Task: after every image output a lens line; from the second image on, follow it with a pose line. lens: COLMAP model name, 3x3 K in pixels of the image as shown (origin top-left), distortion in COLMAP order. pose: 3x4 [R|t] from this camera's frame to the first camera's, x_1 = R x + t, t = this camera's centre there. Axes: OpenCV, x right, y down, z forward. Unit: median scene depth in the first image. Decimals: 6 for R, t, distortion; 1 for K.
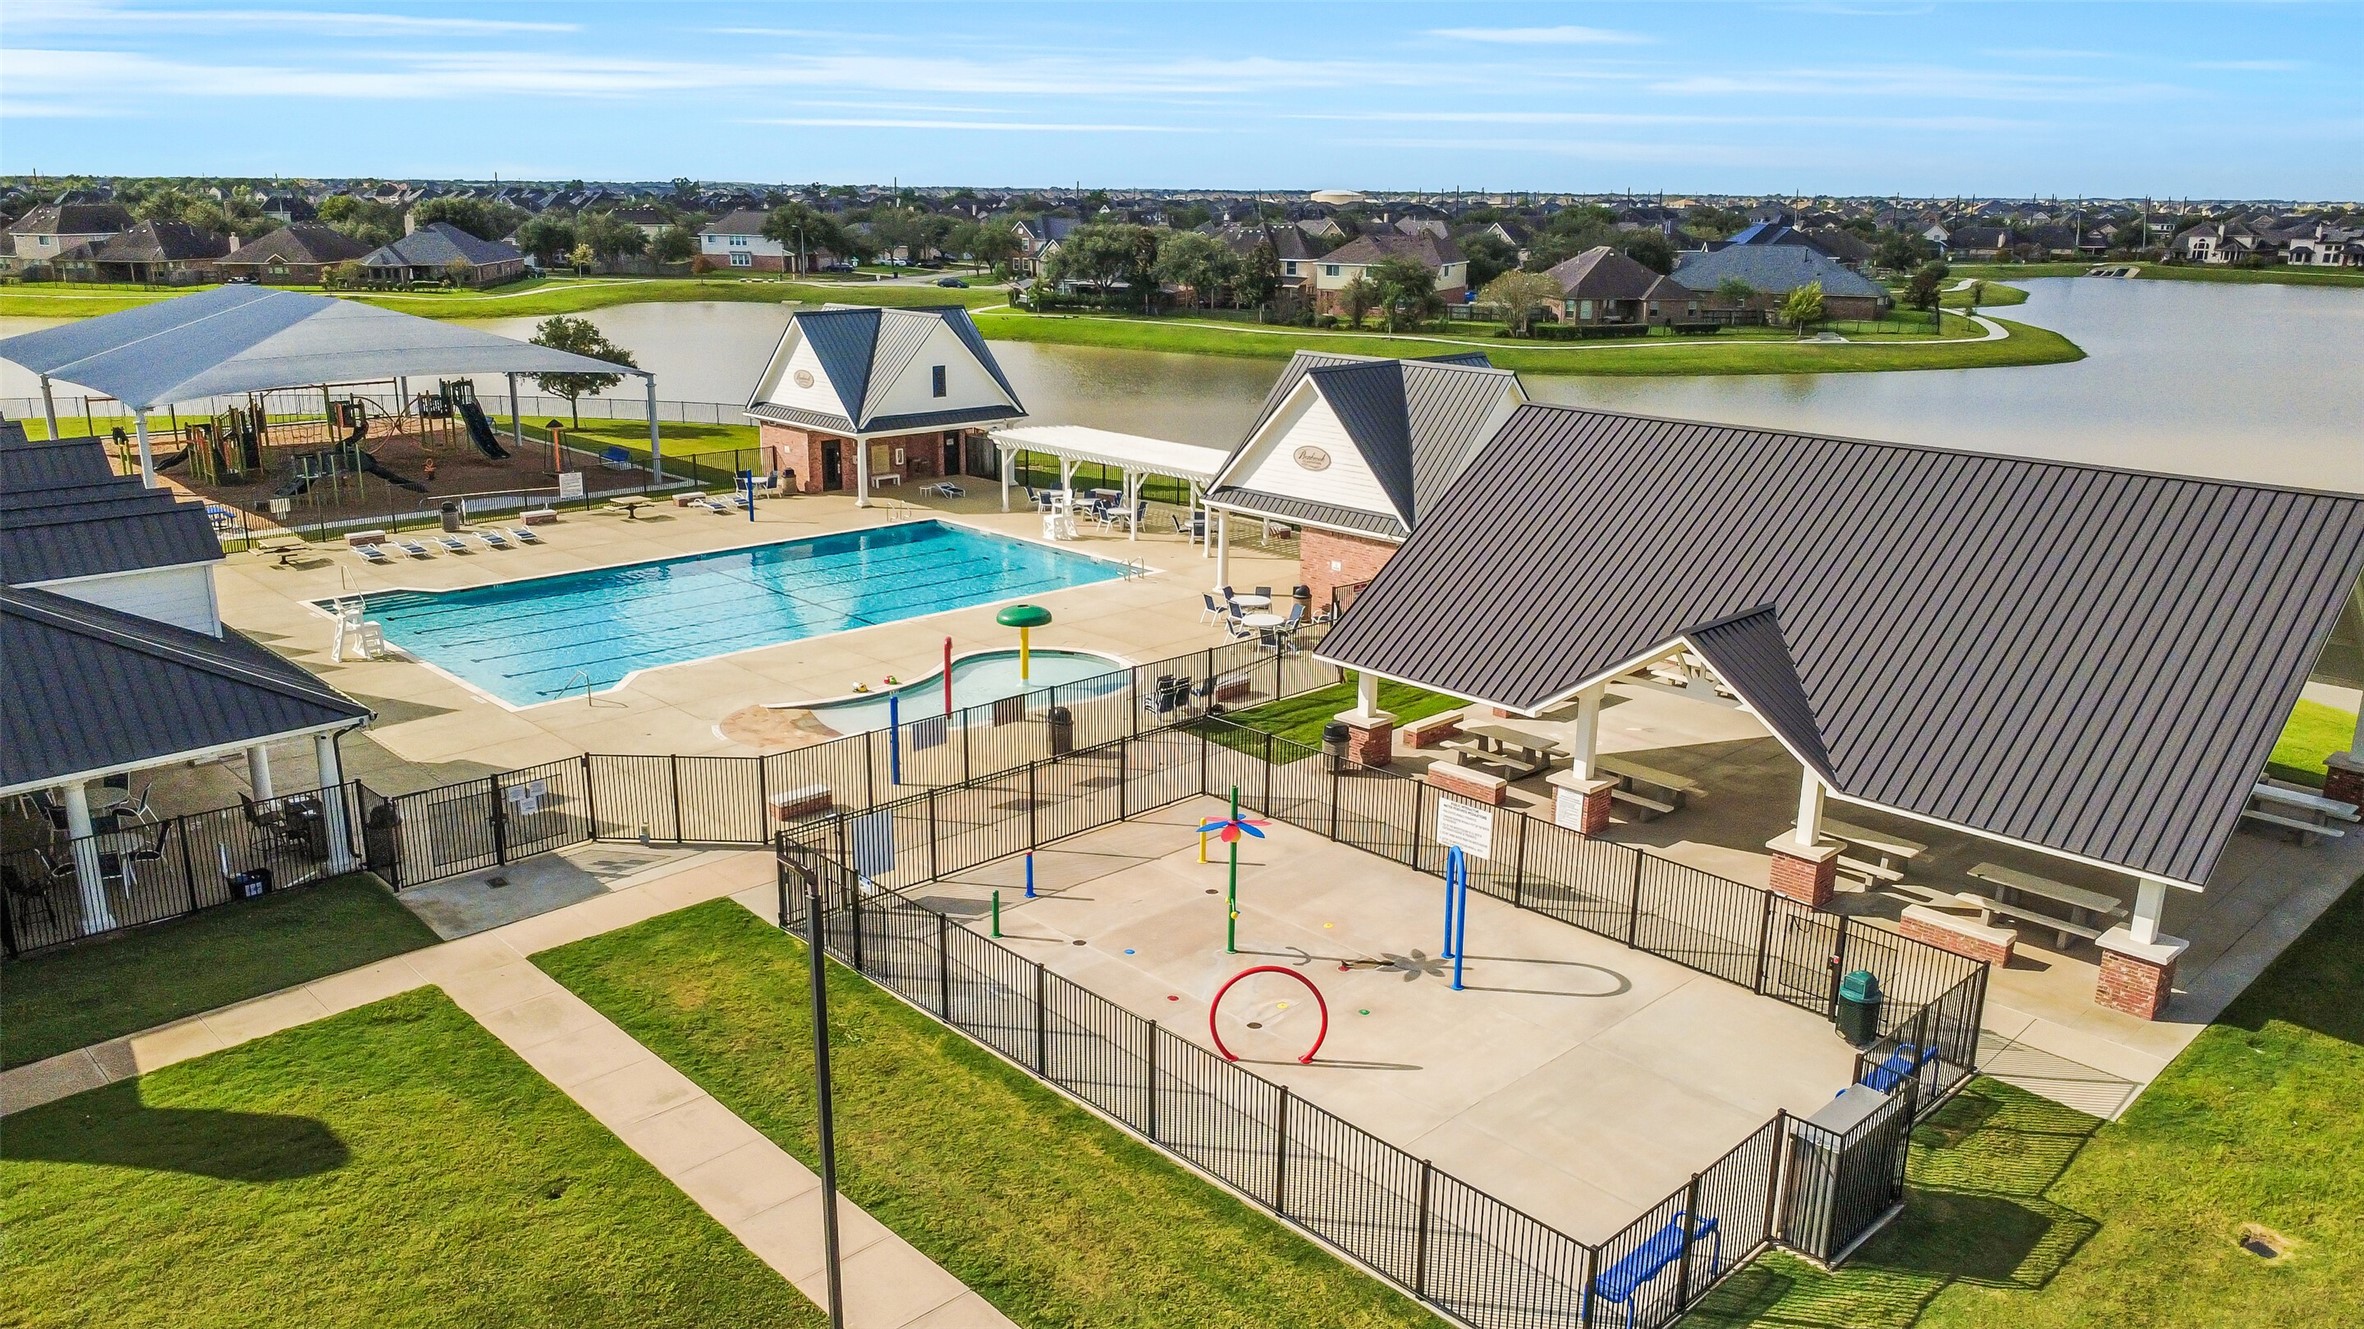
lens RADIAL K [[1710.9, 0, 1182.0], [0, 1710.9, 664.5], [0, 0, 1]] dist [-0.008710, -0.000591]
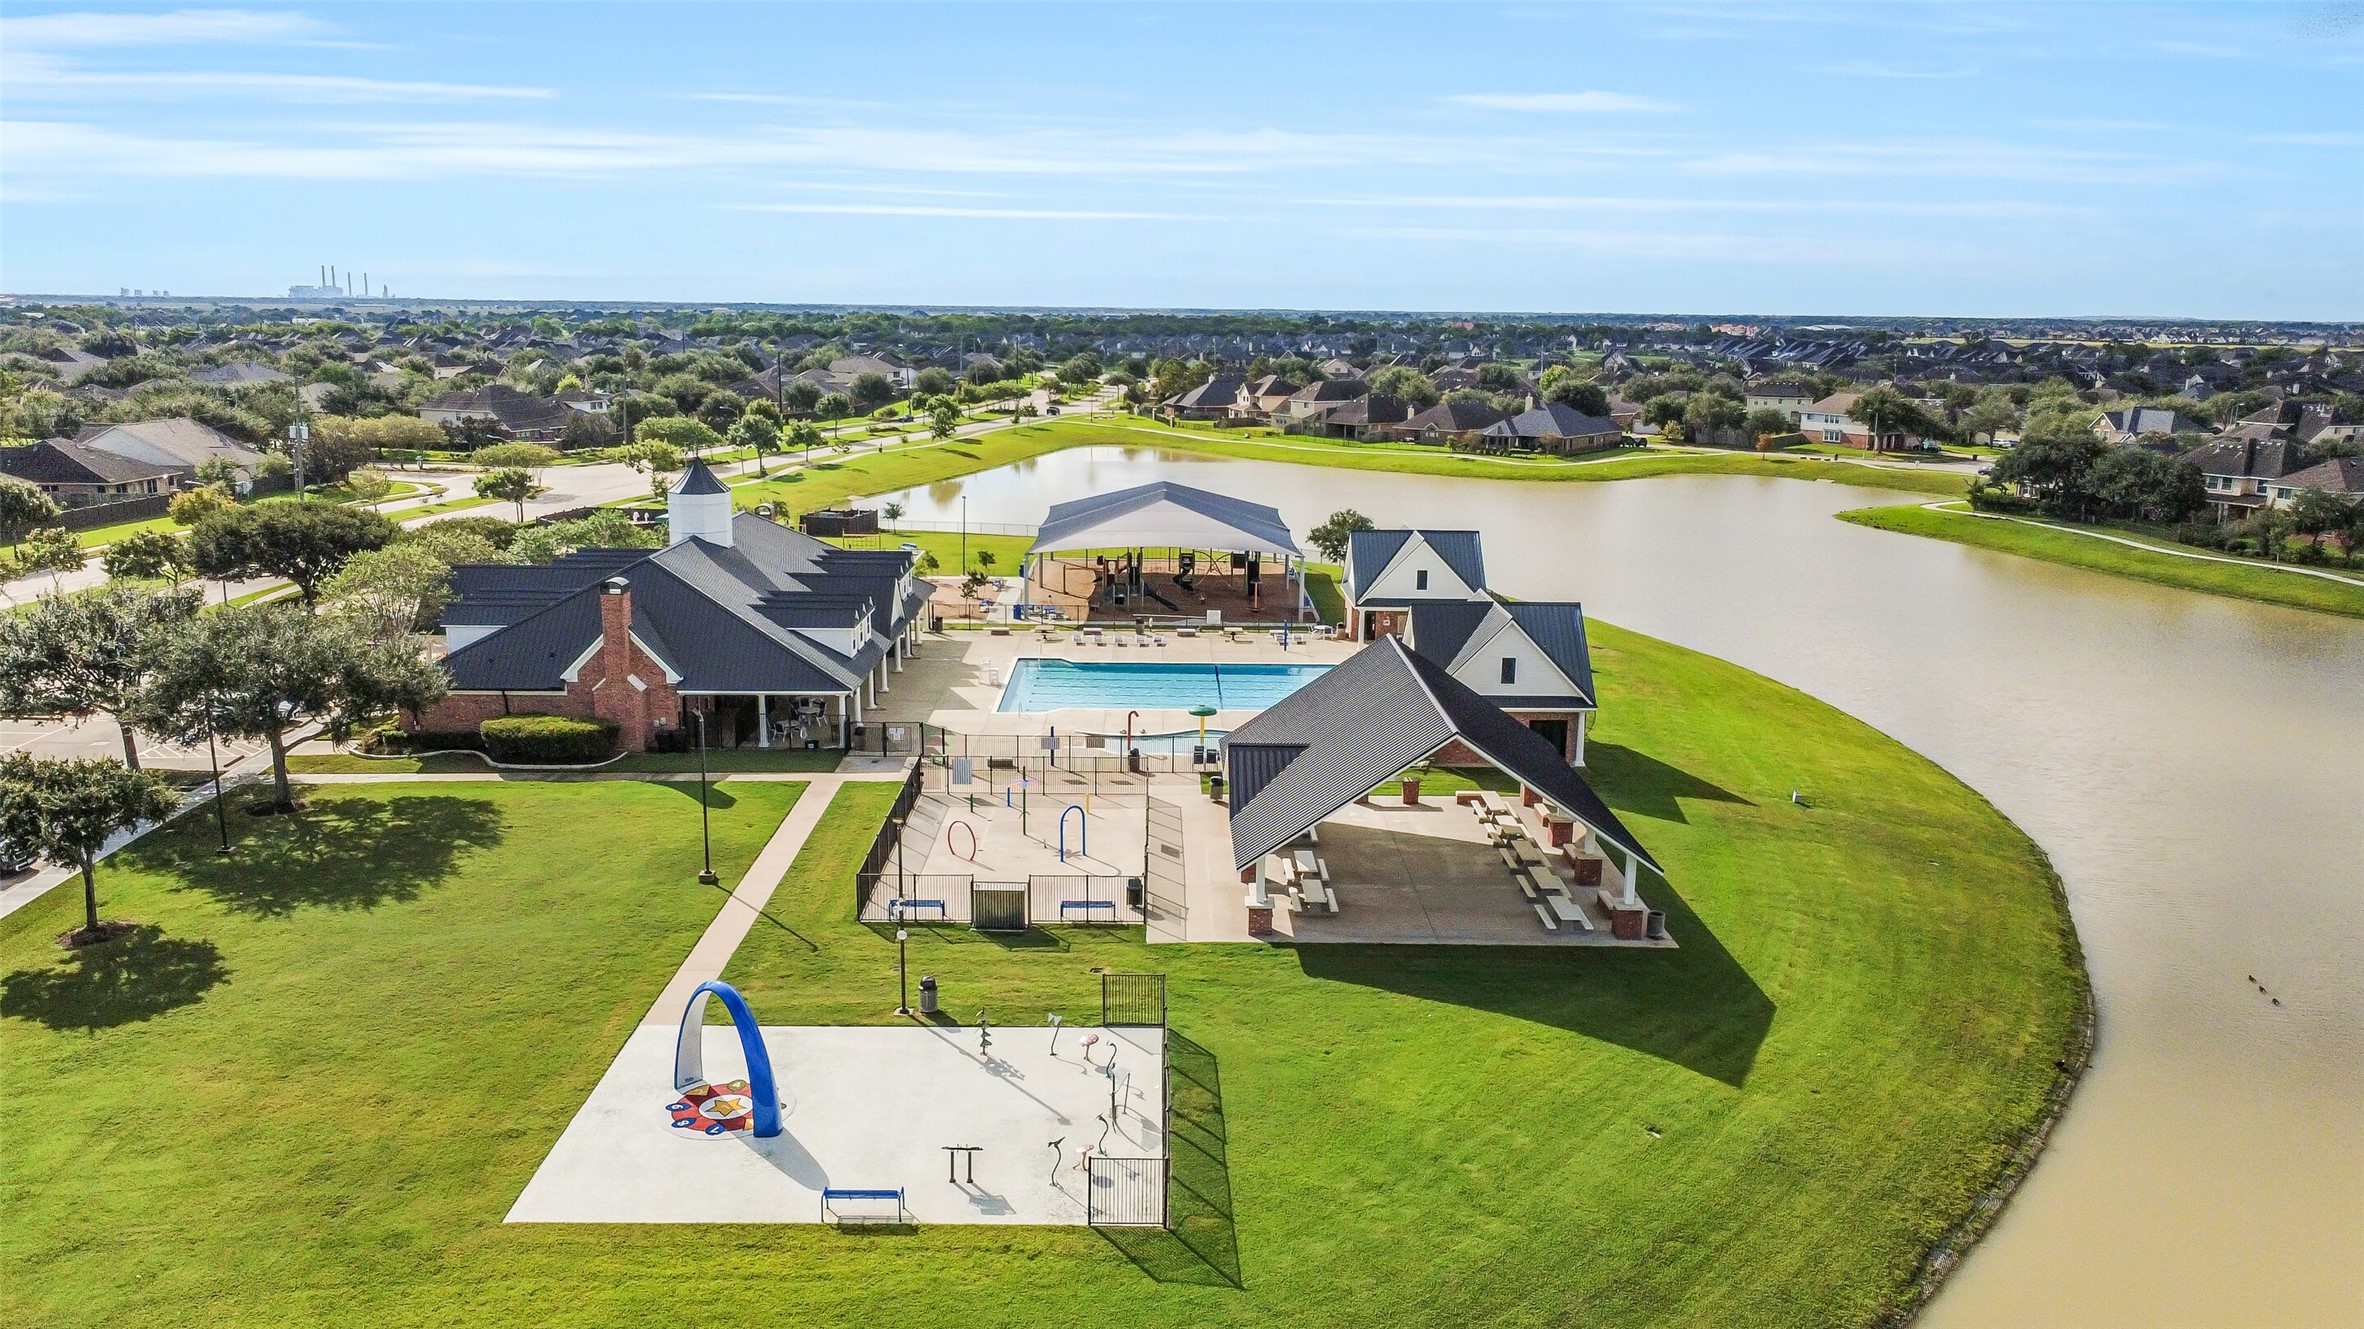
lens RADIAL K [[1710.9, 0, 1182.0], [0, 1710.9, 664.5], [0, 0, 1]] dist [-0.008710, -0.000591]
pose [[0.722874, 0.136197, -0.677424, 0.299676], [-0.185154, 0.982710, -0.000001, -0.018797], [0.665711, 0.125429, 0.735593, -0.113079]]
